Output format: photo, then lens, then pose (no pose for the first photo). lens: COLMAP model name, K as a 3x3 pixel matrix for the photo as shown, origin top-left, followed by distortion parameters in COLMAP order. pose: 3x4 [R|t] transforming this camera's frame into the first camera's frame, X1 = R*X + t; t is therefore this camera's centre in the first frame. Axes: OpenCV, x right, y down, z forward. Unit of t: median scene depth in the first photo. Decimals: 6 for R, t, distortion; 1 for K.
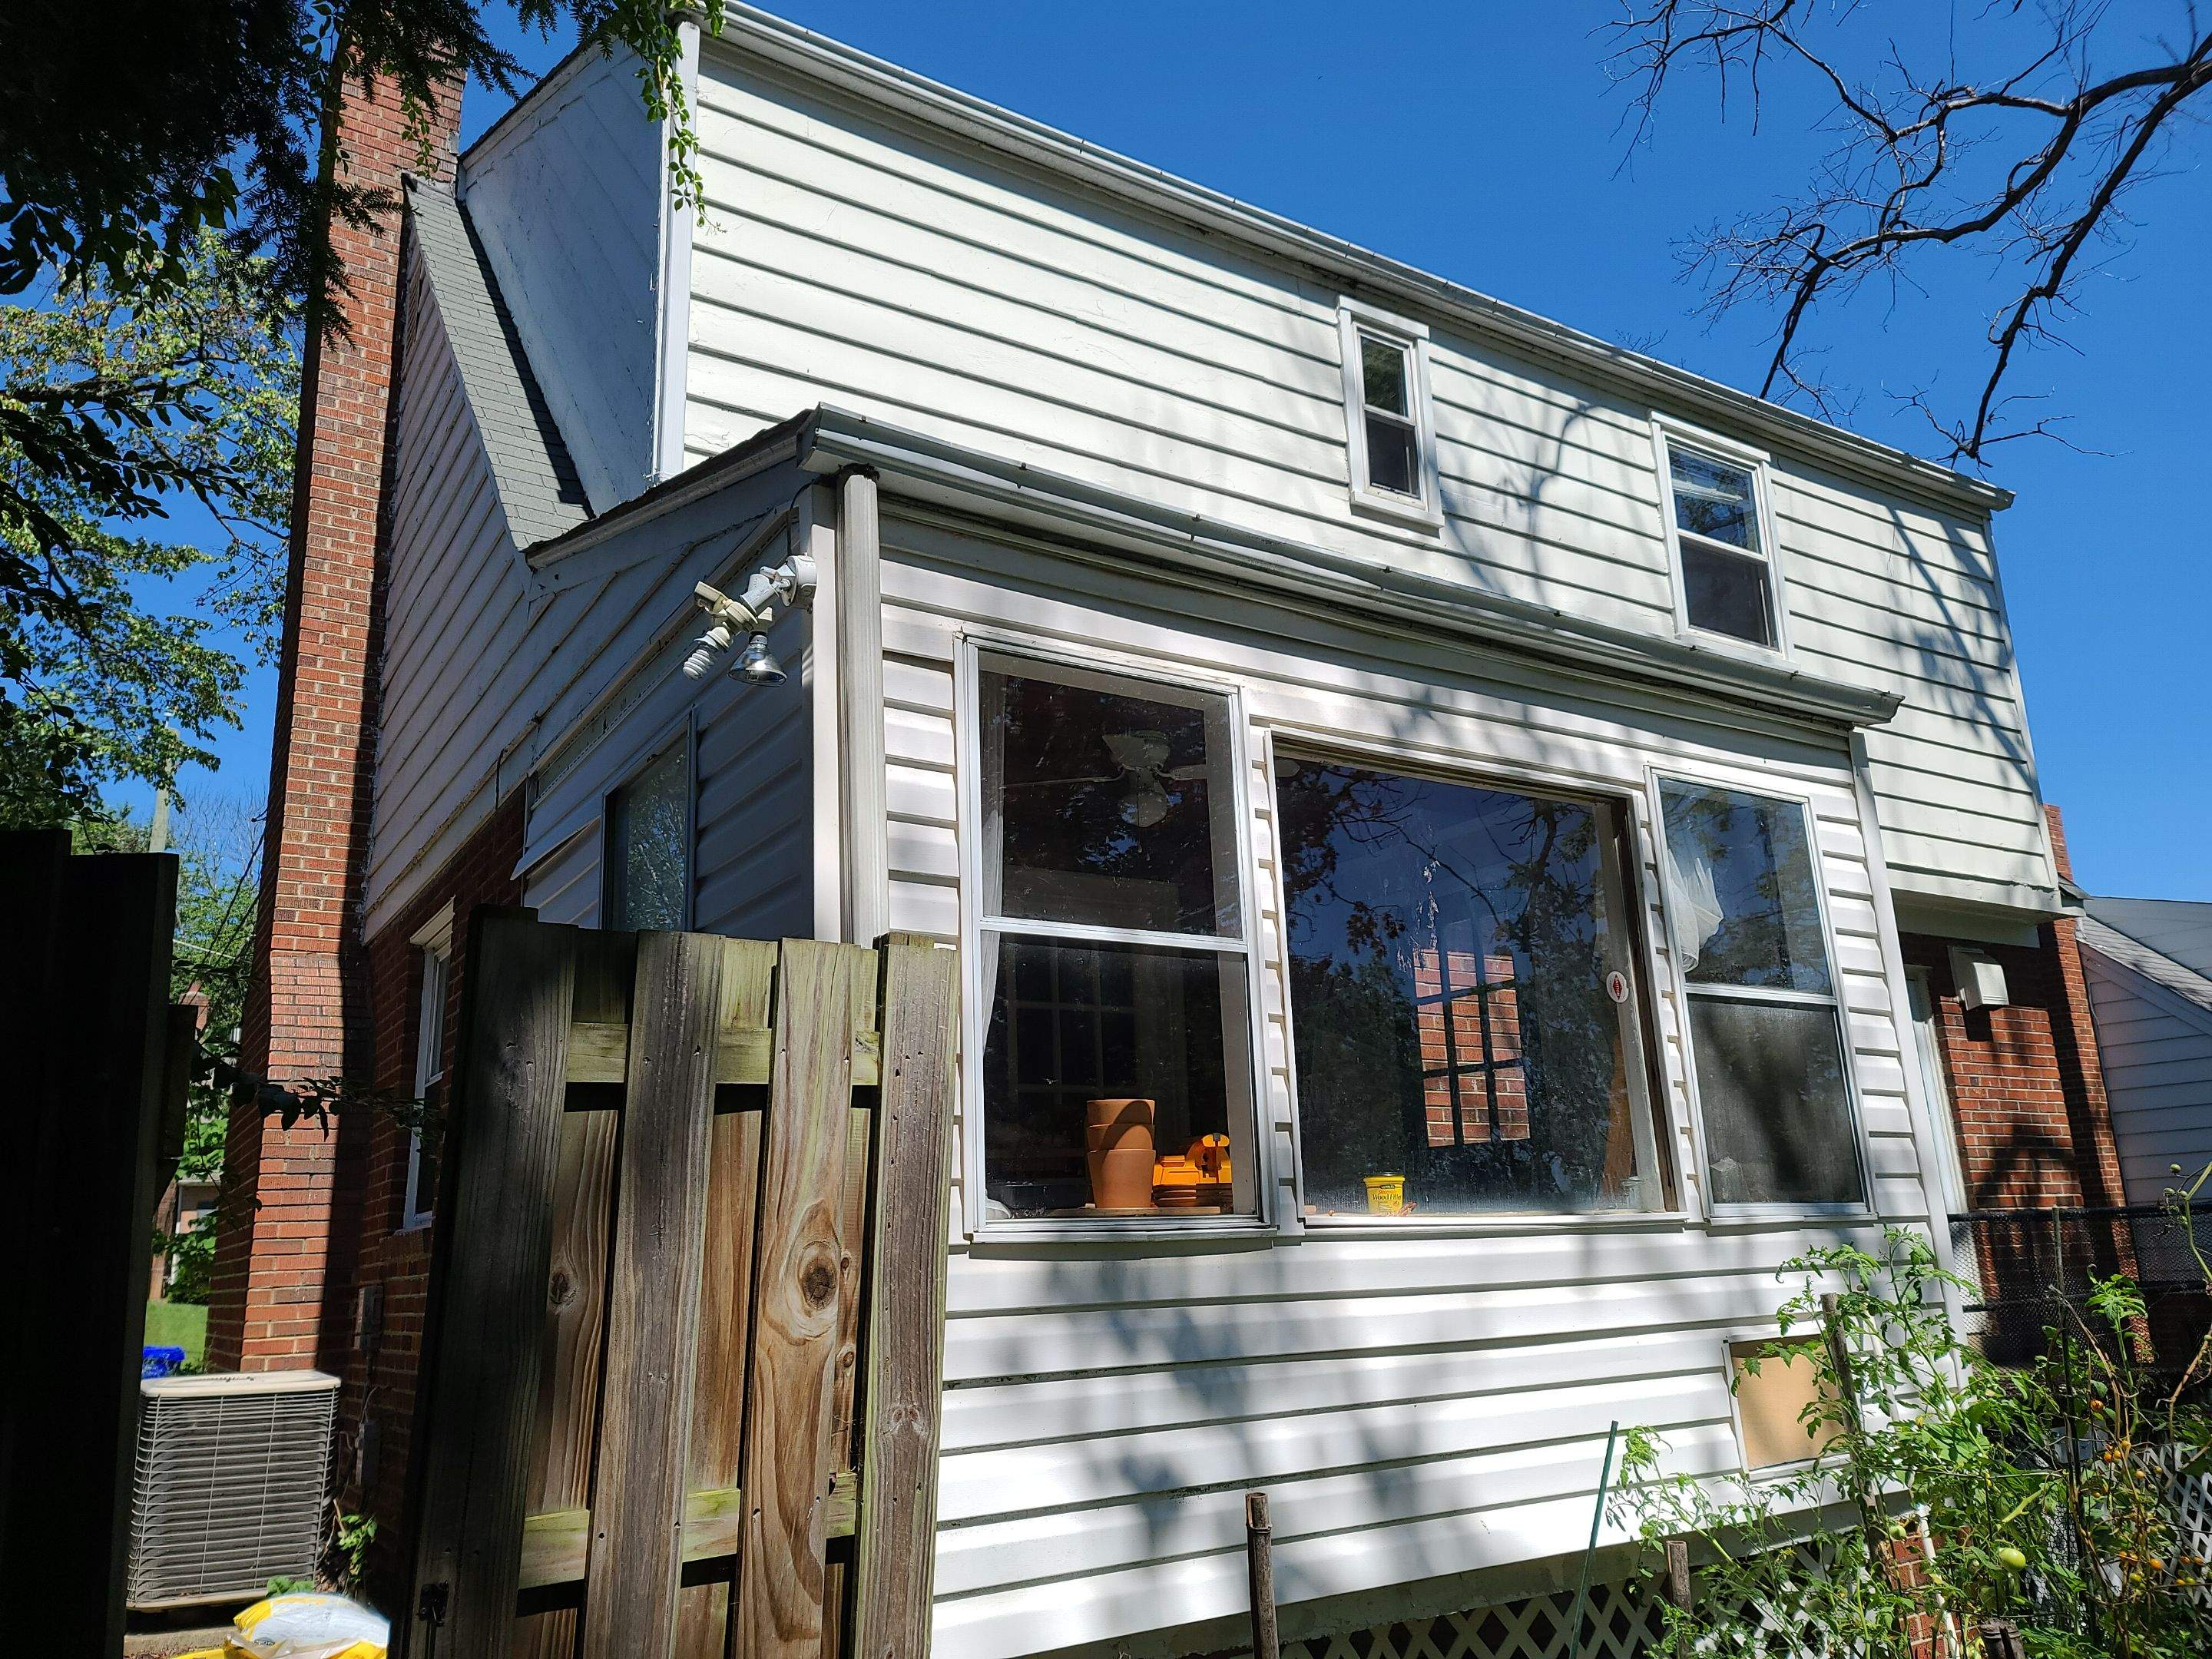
lens RADIAL K [[1612.4, 0, 1108.7], [0, 1612.4, 834.3], [0, 0, 1]] dist [0.075663, -0.062686]
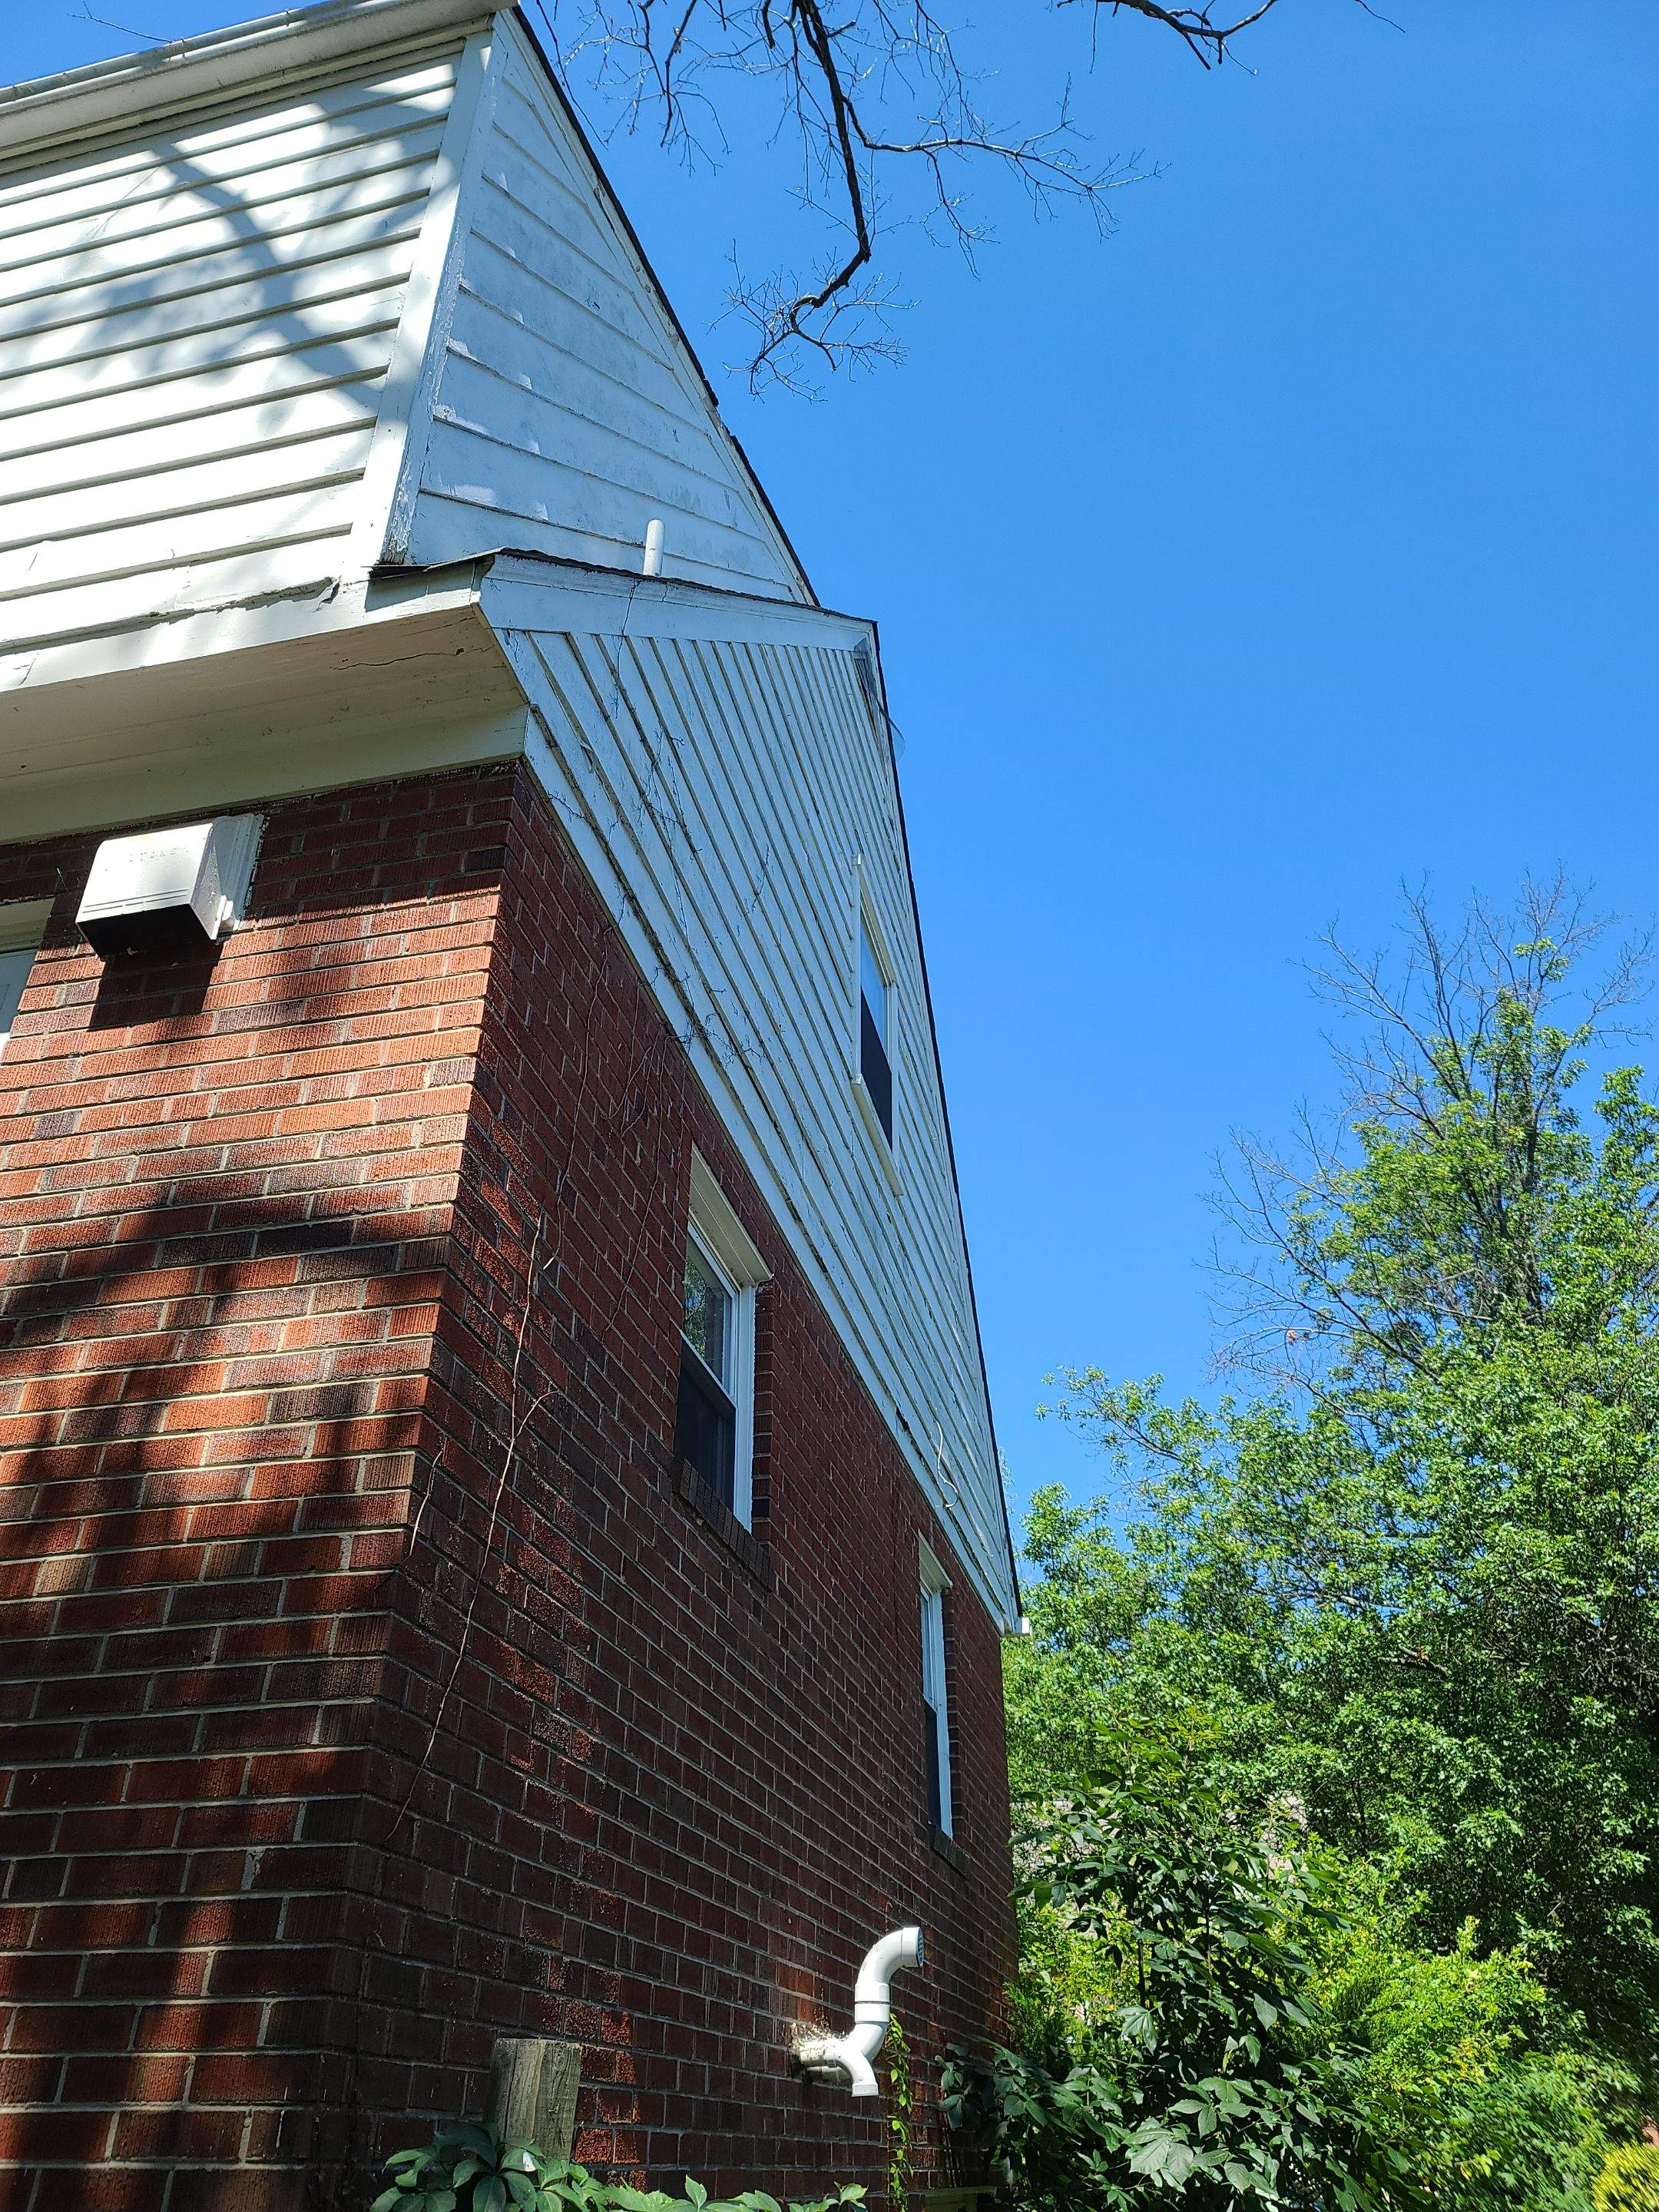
lens RADIAL K [[1597.0, 0, 840.5], [0, 1597.0, 1077.3], [0, 0, 1]] dist [0.052200, -0.034614]
pose [[0.703918, -0.366153, -0.608631, 1.497829], [0.161323, 0.916910, -0.365035, 0.514746], [0.691719, 0.158768, 0.704498, 1.504797]]
